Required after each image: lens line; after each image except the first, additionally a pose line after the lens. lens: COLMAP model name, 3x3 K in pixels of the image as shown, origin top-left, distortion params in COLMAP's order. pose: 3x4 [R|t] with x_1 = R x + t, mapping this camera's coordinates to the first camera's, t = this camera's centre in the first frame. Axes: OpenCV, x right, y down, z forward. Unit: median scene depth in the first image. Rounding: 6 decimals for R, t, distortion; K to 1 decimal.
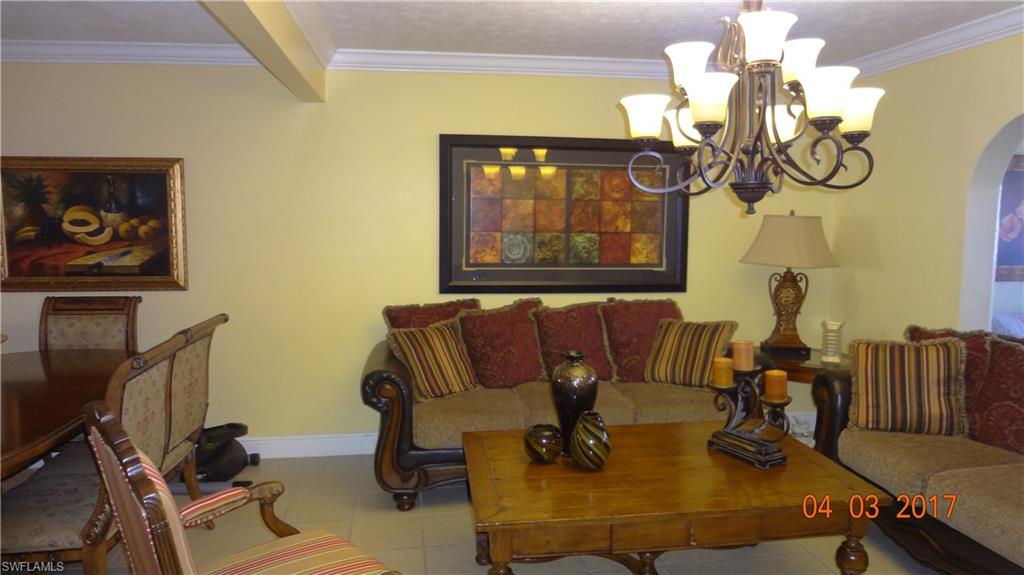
lens RADIAL K [[712.0, 0, 512.3], [0, 712.0, 284.1], [0, 0, 1]] dist [-0.037004, -0.001304]
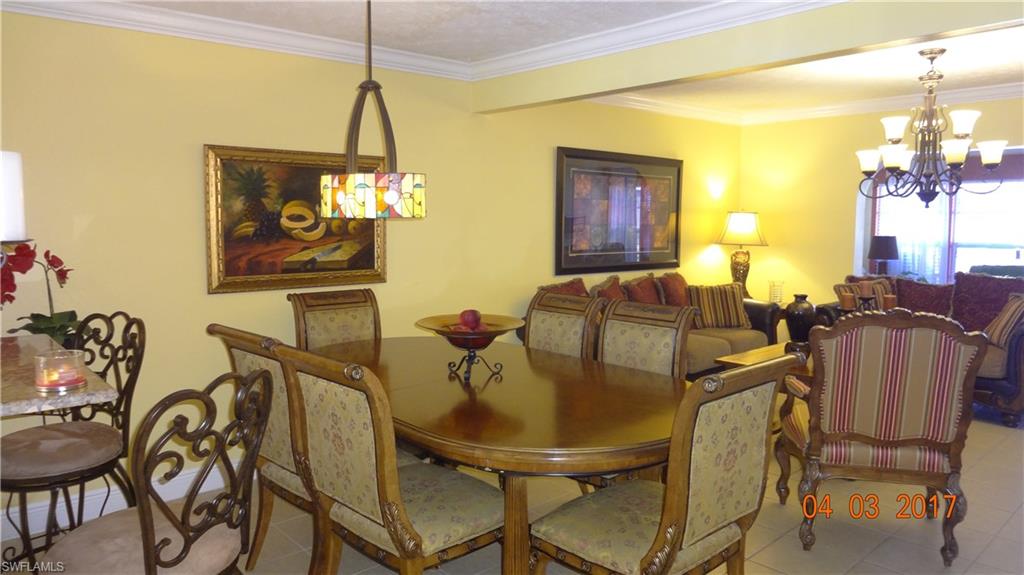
lens RADIAL K [[694.2, 0, 508.2], [0, 694.2, 286.7], [0, 0, 1]] dist [-0.033949, -0.003913]
pose [[0.841207, -0.057383, 0.537659, -0.894769], [0.057683, 0.998202, 0.016286, 0.009545], [-0.537627, 0.017314, 0.843005, 0.030050]]
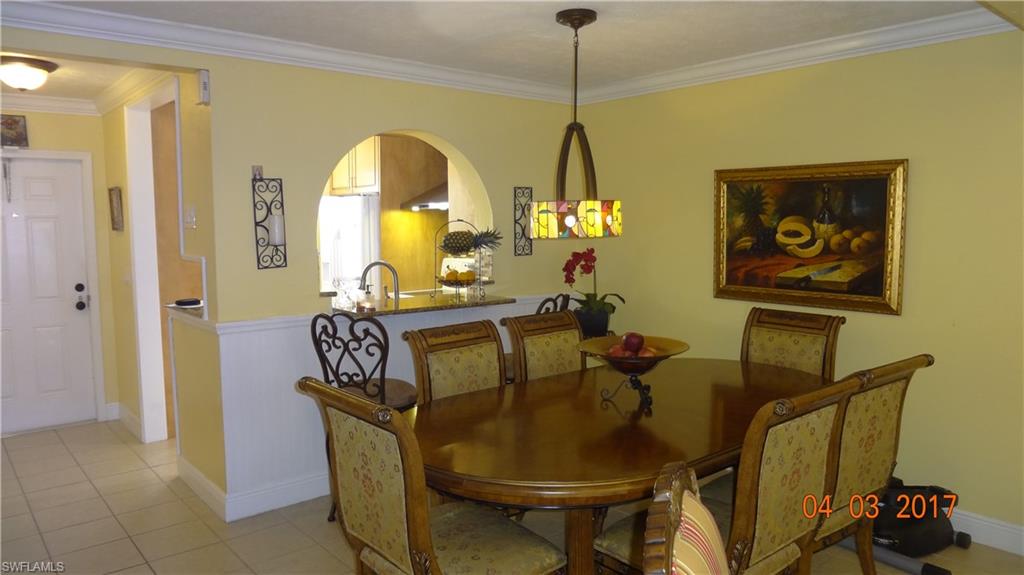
lens RADIAL K [[694.2, 0, 508.2], [0, 694.2, 286.7], [0, 0, 1]] dist [-0.033949, -0.003913]
pose [[0.530347, 0.072212, -0.844700, -0.018521], [-0.077752, 0.996310, 0.036356, -0.019350], [0.844208, 0.046395, 0.534004, 0.169193]]
